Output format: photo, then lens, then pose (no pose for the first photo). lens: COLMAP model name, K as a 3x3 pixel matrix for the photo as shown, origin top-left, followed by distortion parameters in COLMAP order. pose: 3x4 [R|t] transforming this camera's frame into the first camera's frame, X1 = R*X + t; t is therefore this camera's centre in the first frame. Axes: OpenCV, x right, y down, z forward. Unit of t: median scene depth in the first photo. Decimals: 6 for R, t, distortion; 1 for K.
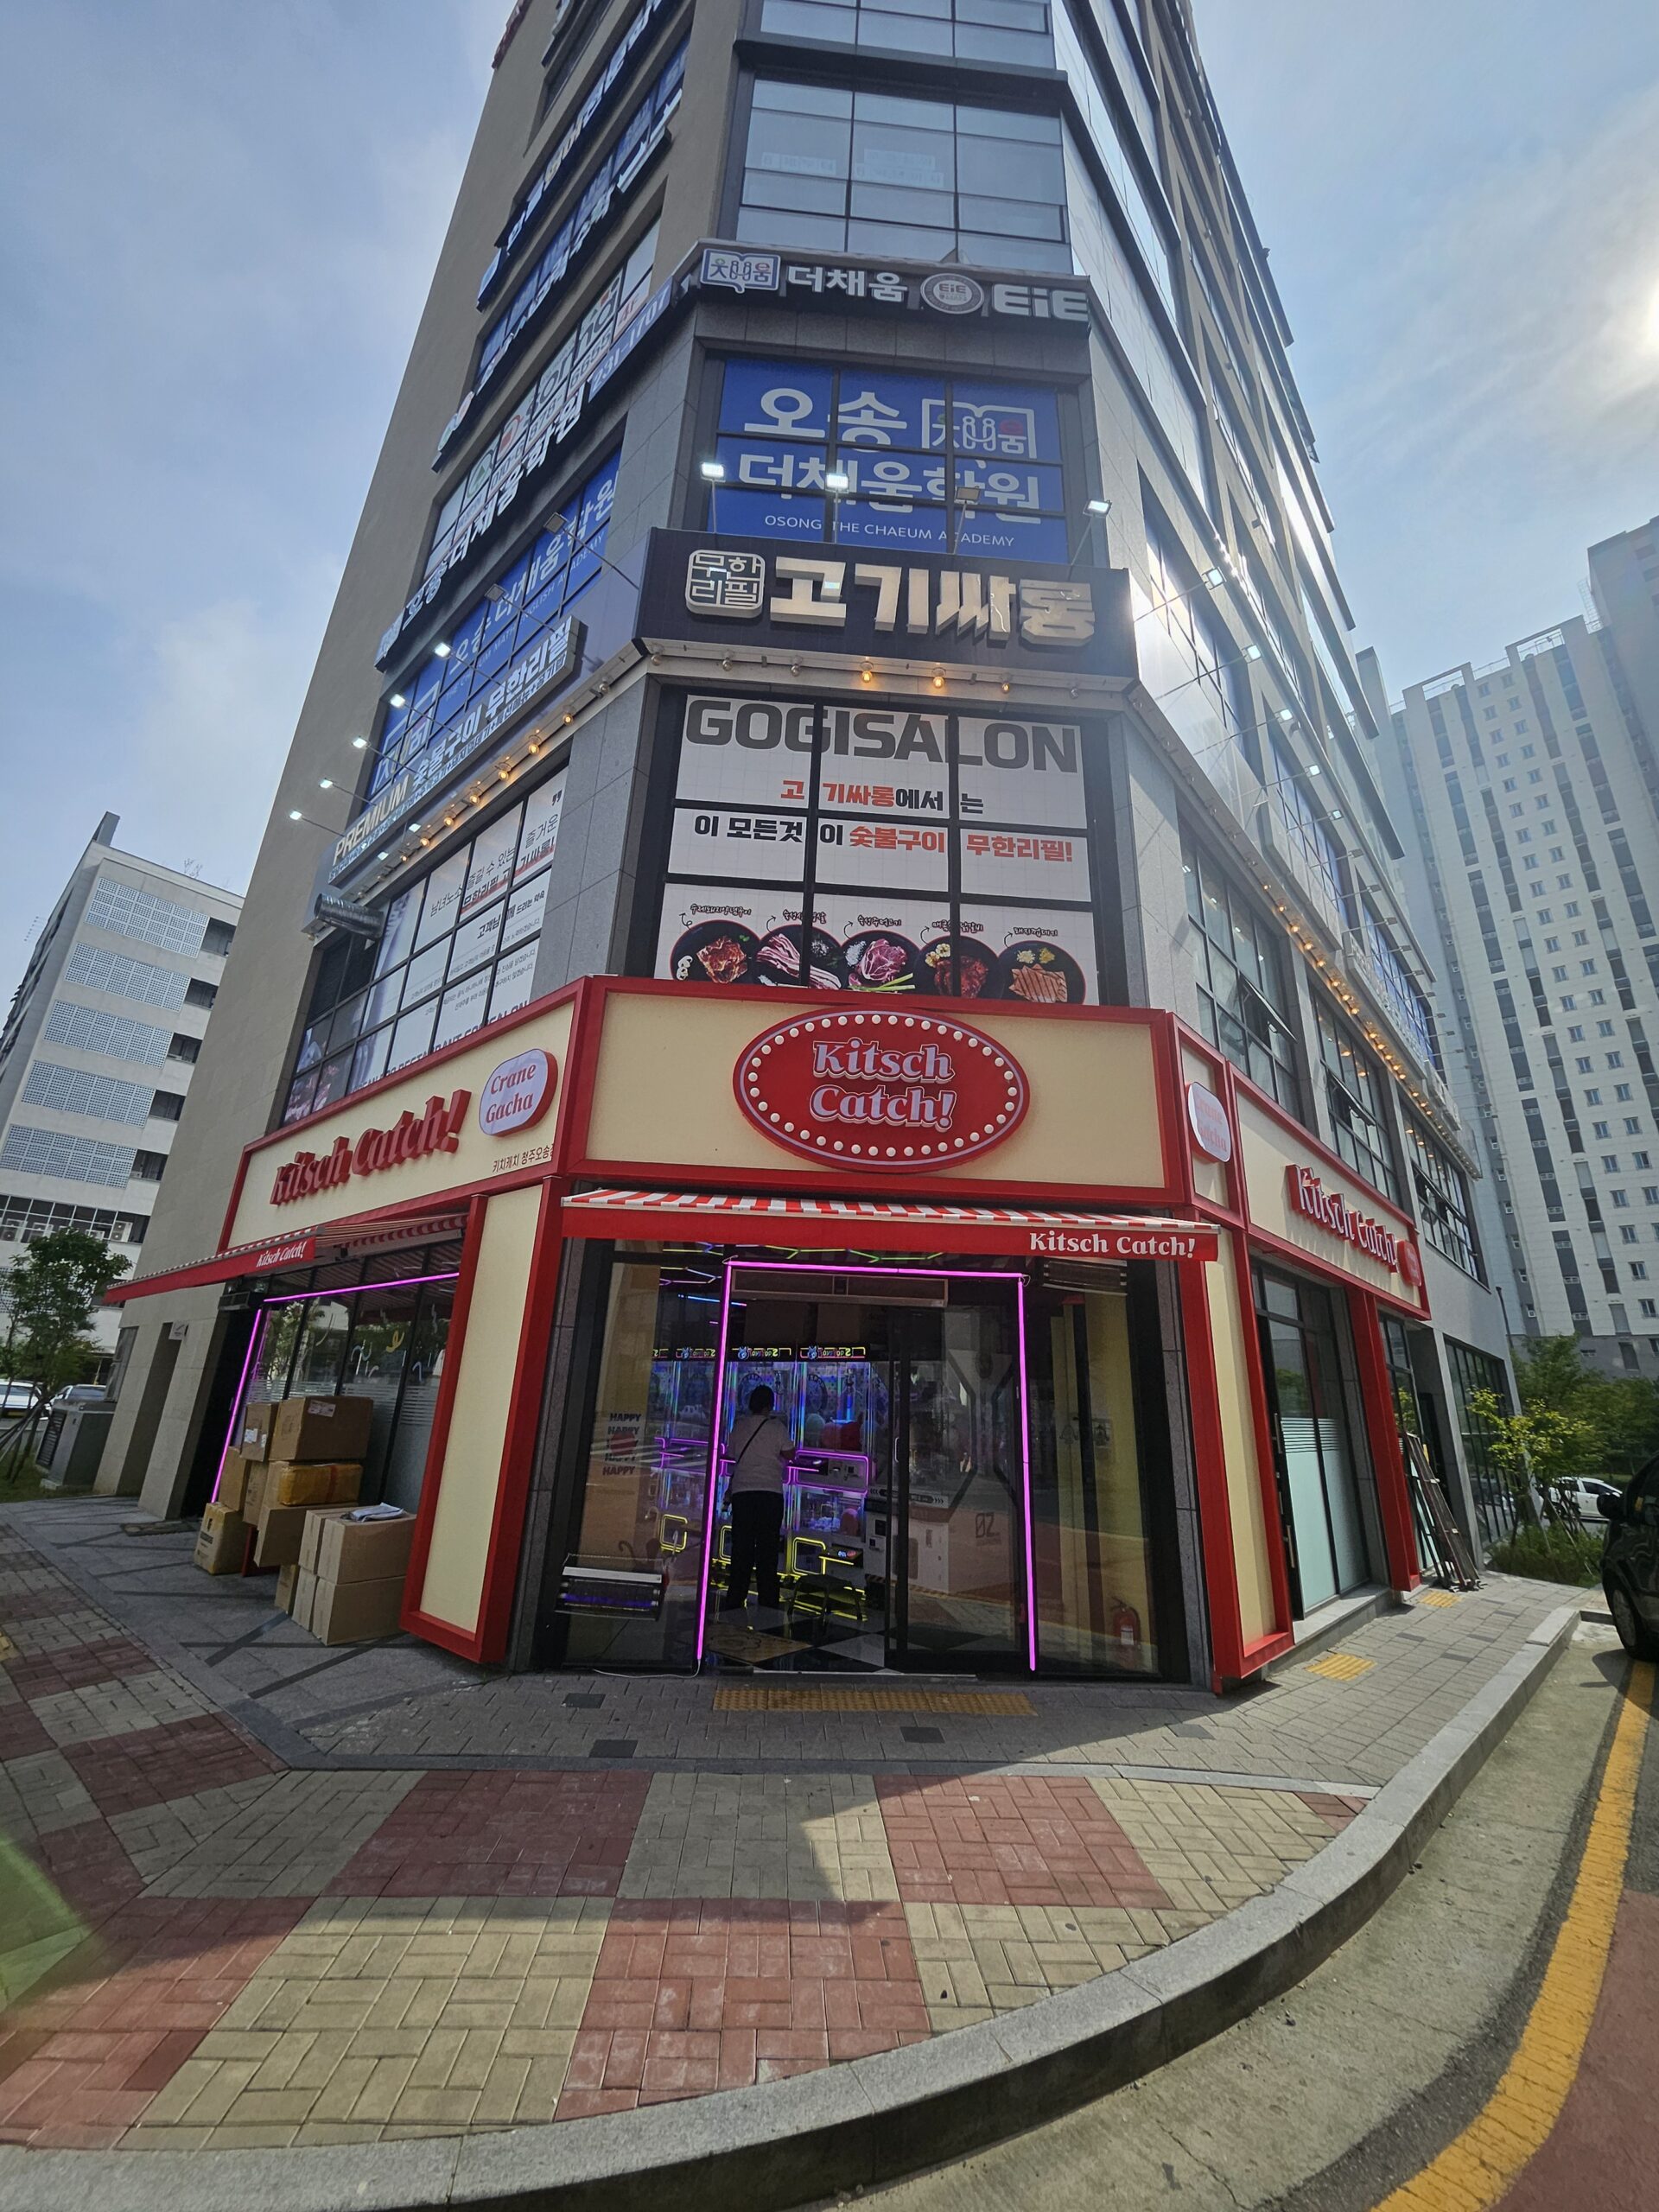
lens RADIAL K [[869.6, 0, 836.7], [0, 869.6, 1091.8], [0, 0, 1]] dist [-0.005051, 0.000017]
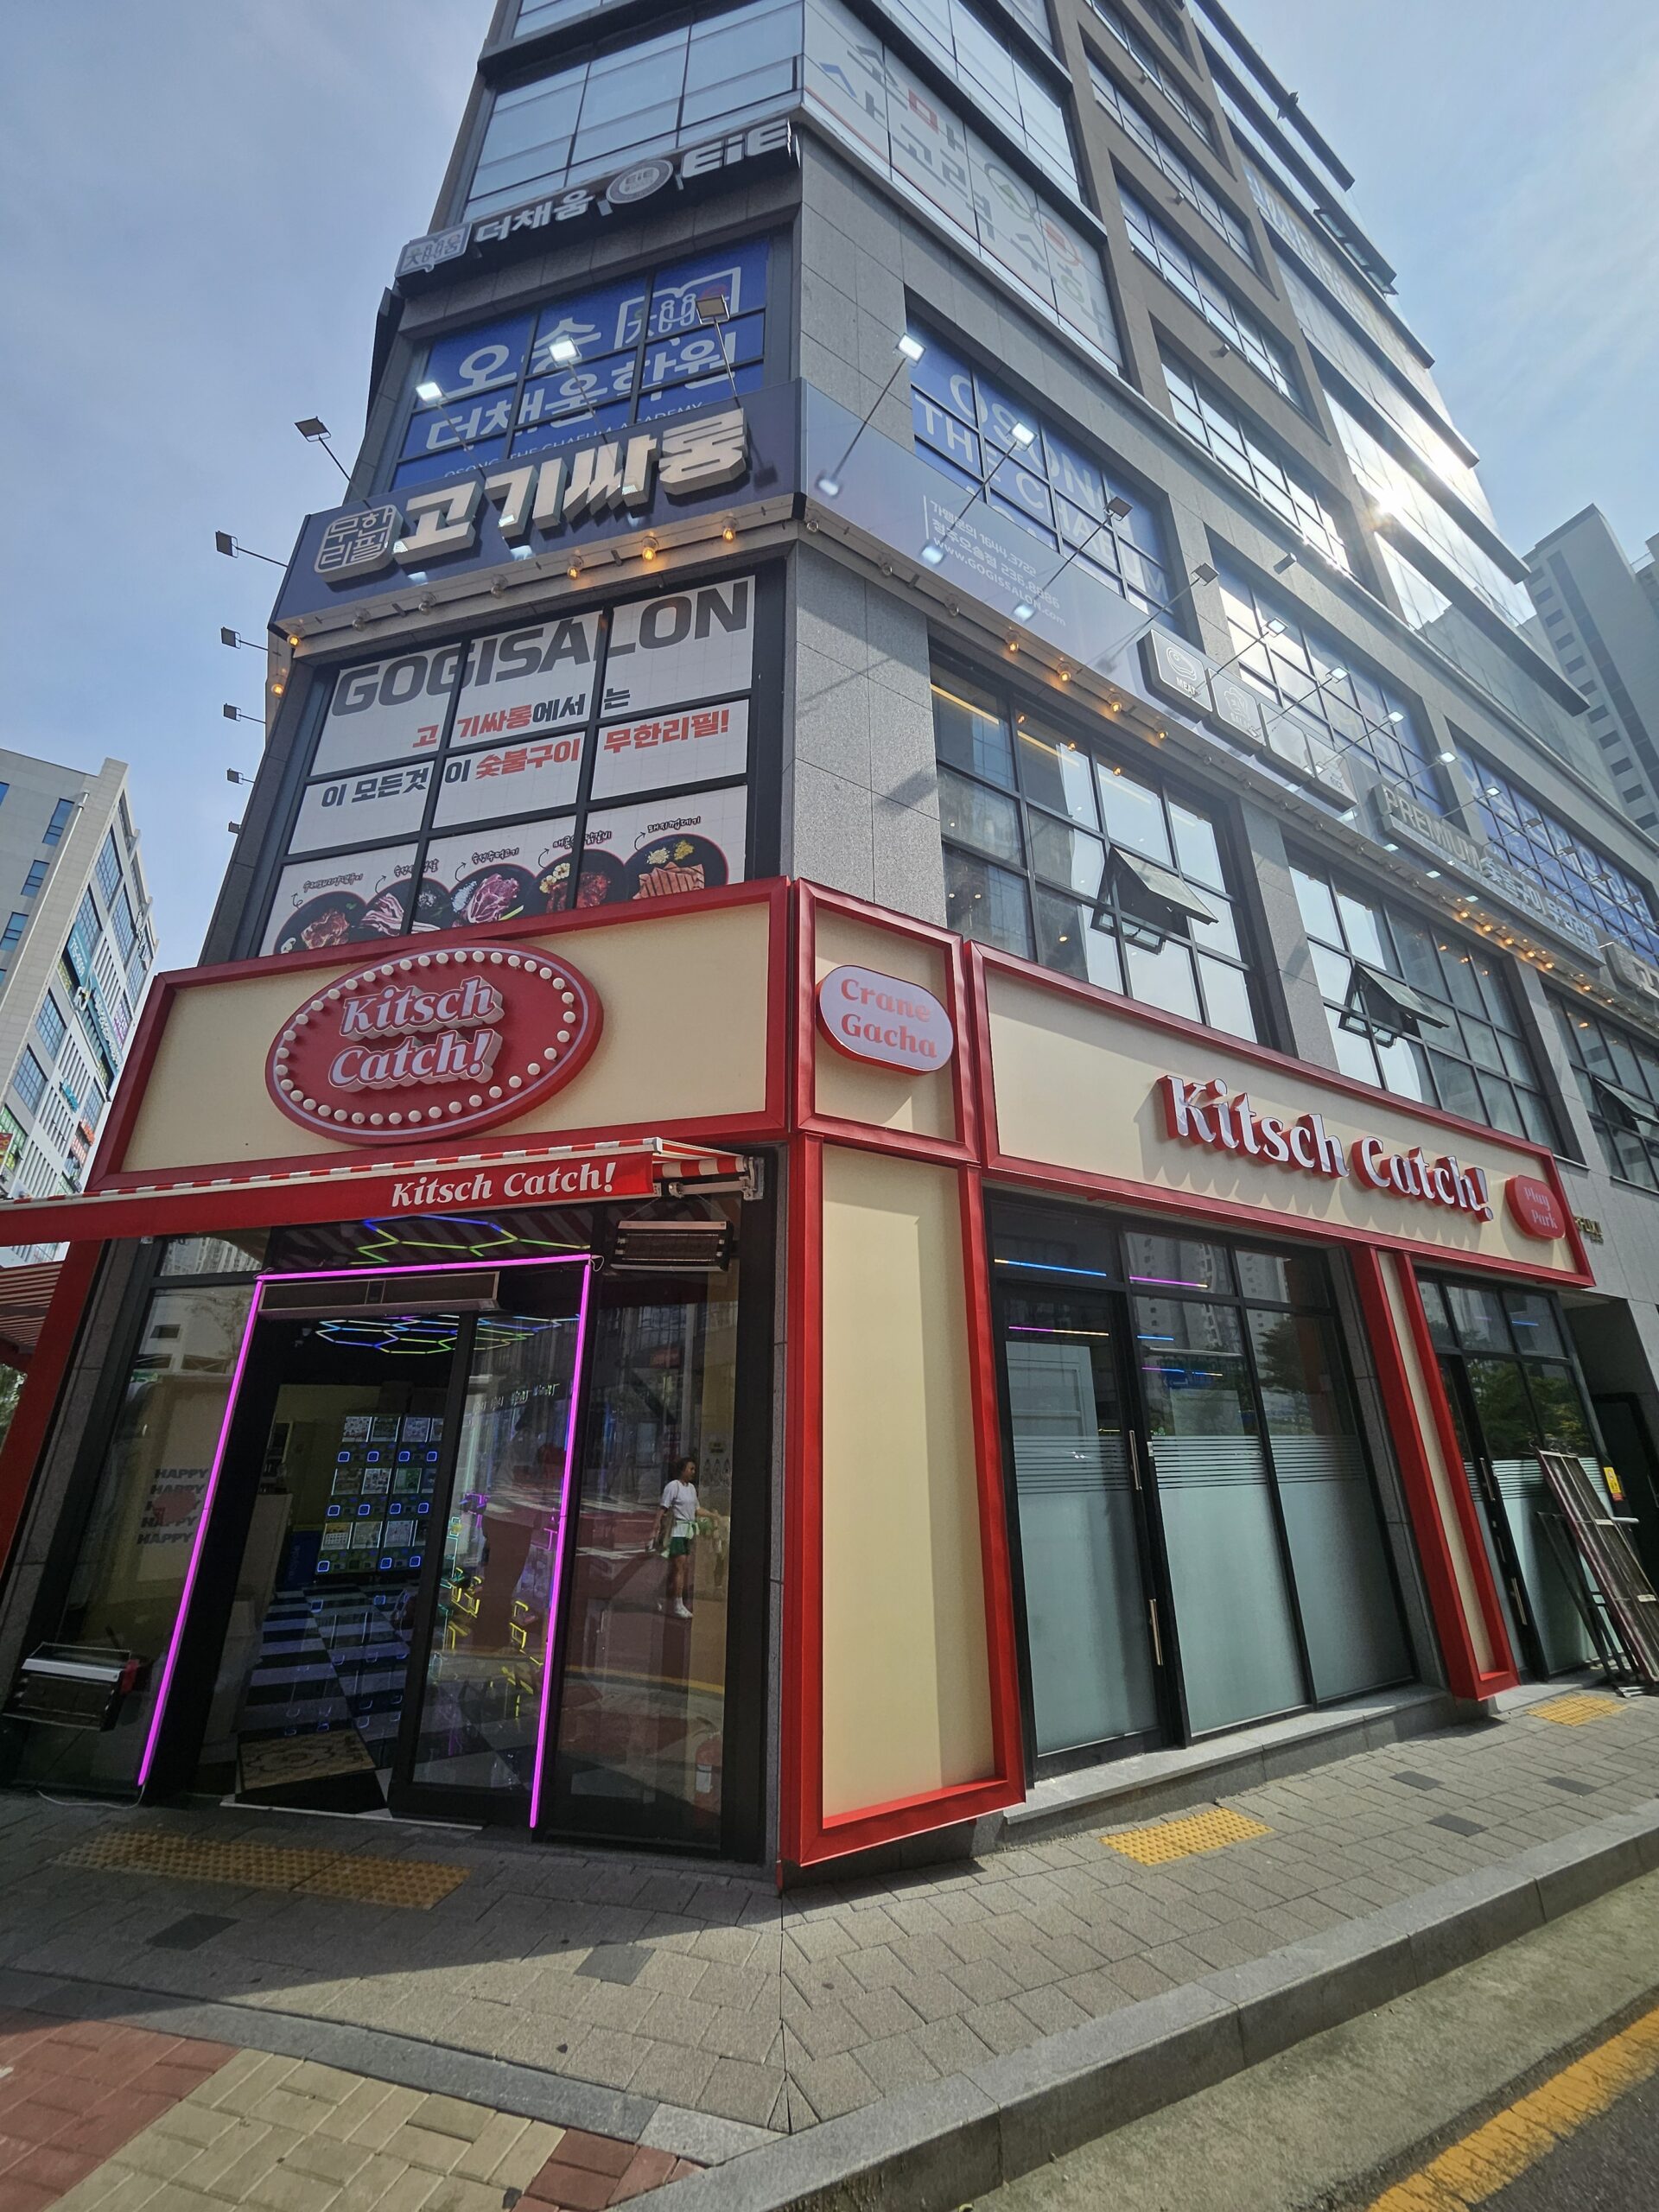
lens RADIAL K [[870.3, 0, 831.9], [0, 870.3, 1097.1], [0, 0, 1]] dist [-0.009553, -0.000177]
pose [[0.956460, -0.150585, -0.250018, 0.495498], [0.136999, 0.988024, -0.070986, 0.126821], [0.257714, 0.033643, 0.965635, 0.271537]]
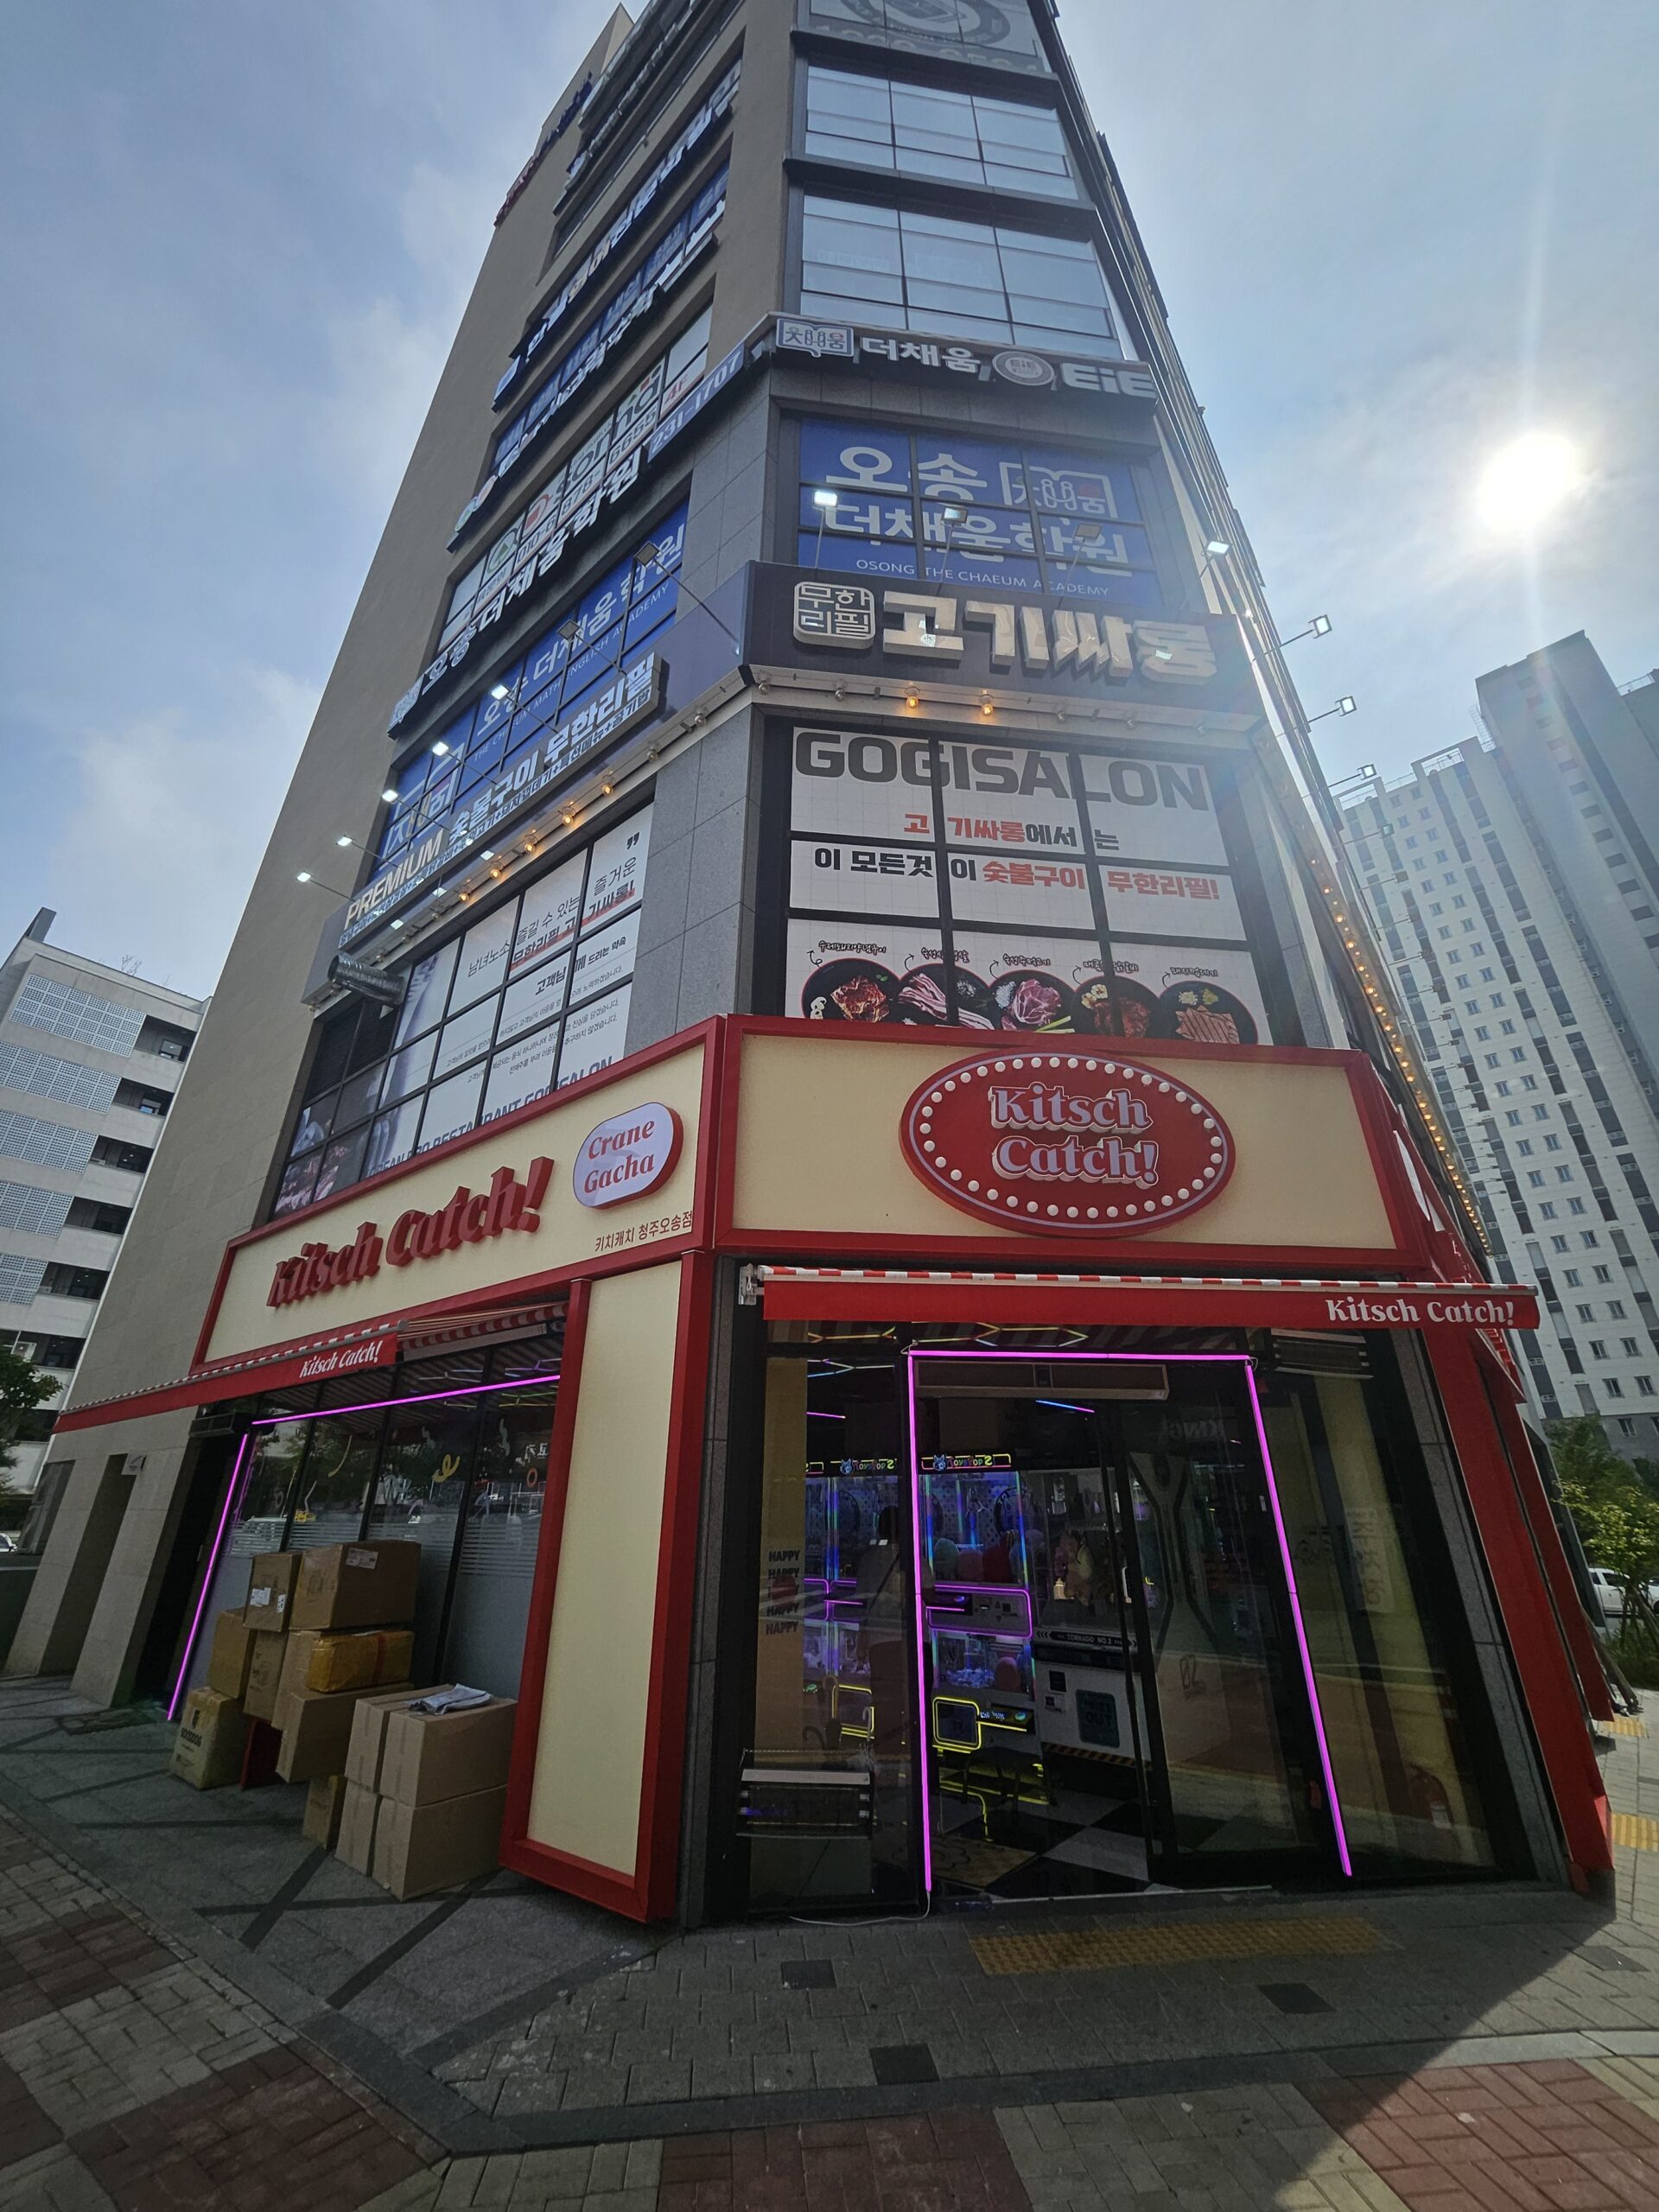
lens RADIAL K [[869.6, 0, 836.7], [0, 869.6, 1091.8], [0, 0, 1]] dist [-0.005051, 0.000017]
pose [[0.998073, -0.011065, 0.061050, -0.190377], [0.017837, 0.993602, -0.111519, 0.033318], [-0.059425, 0.112393, 0.991885, 0.126731]]
